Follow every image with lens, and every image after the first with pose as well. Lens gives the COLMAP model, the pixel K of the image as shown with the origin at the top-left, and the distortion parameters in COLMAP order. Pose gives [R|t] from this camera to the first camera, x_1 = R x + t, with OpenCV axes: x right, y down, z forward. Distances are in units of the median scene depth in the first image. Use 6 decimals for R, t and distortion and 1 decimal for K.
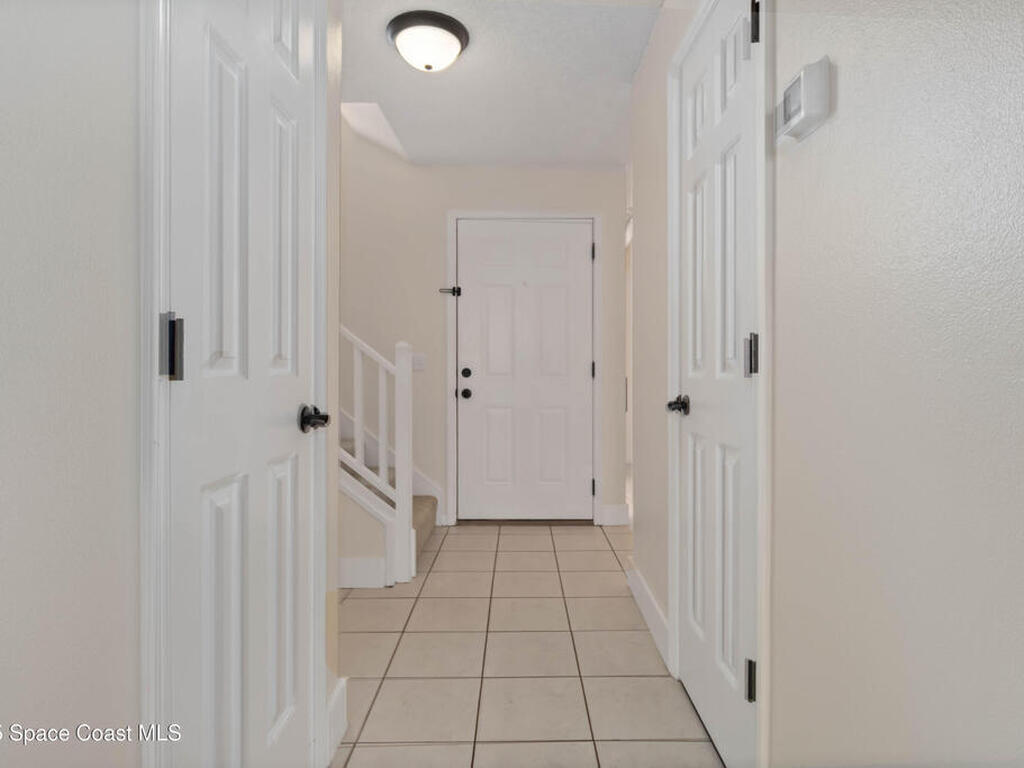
lens RADIAL K [[593.7, 0, 517.6], [0, 593.7, 382.8], [0, 0, 1]] dist [0.001450, 0.001369]
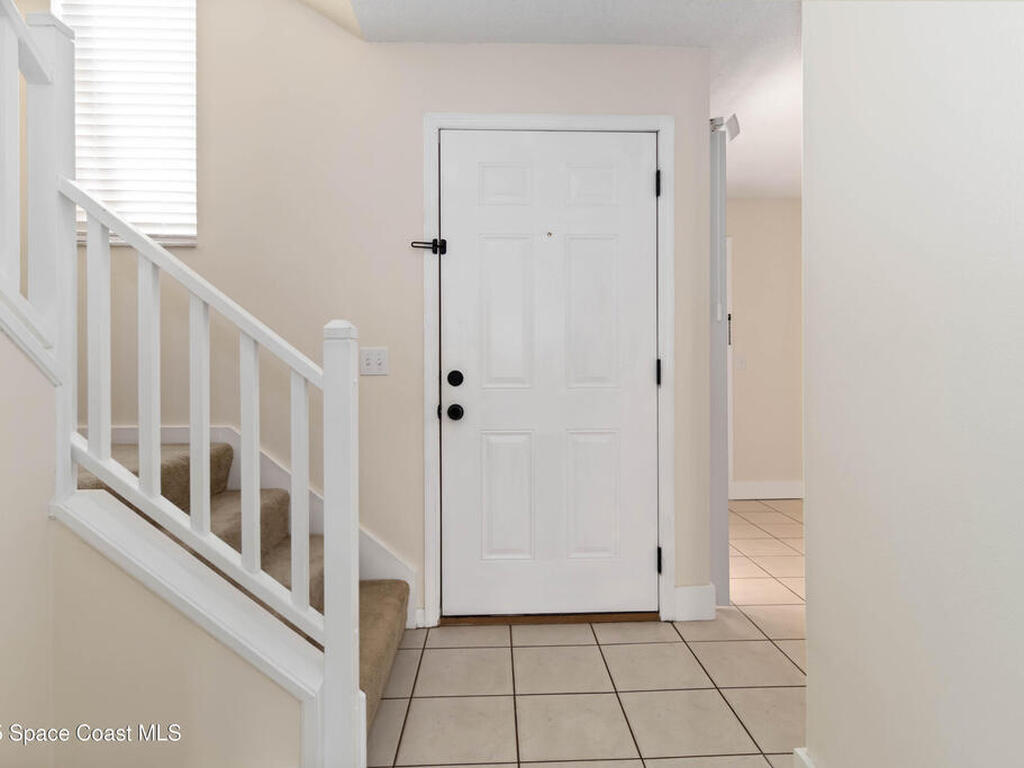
lens RADIAL K [[593.7, 0, 509.5], [0, 593.7, 377.5], [0, 0, 1]] dist [0.001450, 0.001369]
pose [[0.999464, -0.004646, 0.032409, -0.050009], [0.004989, 0.999932, -0.010496, -0.011163], [-0.032358, 0.010652, 0.999420, 0.381052]]
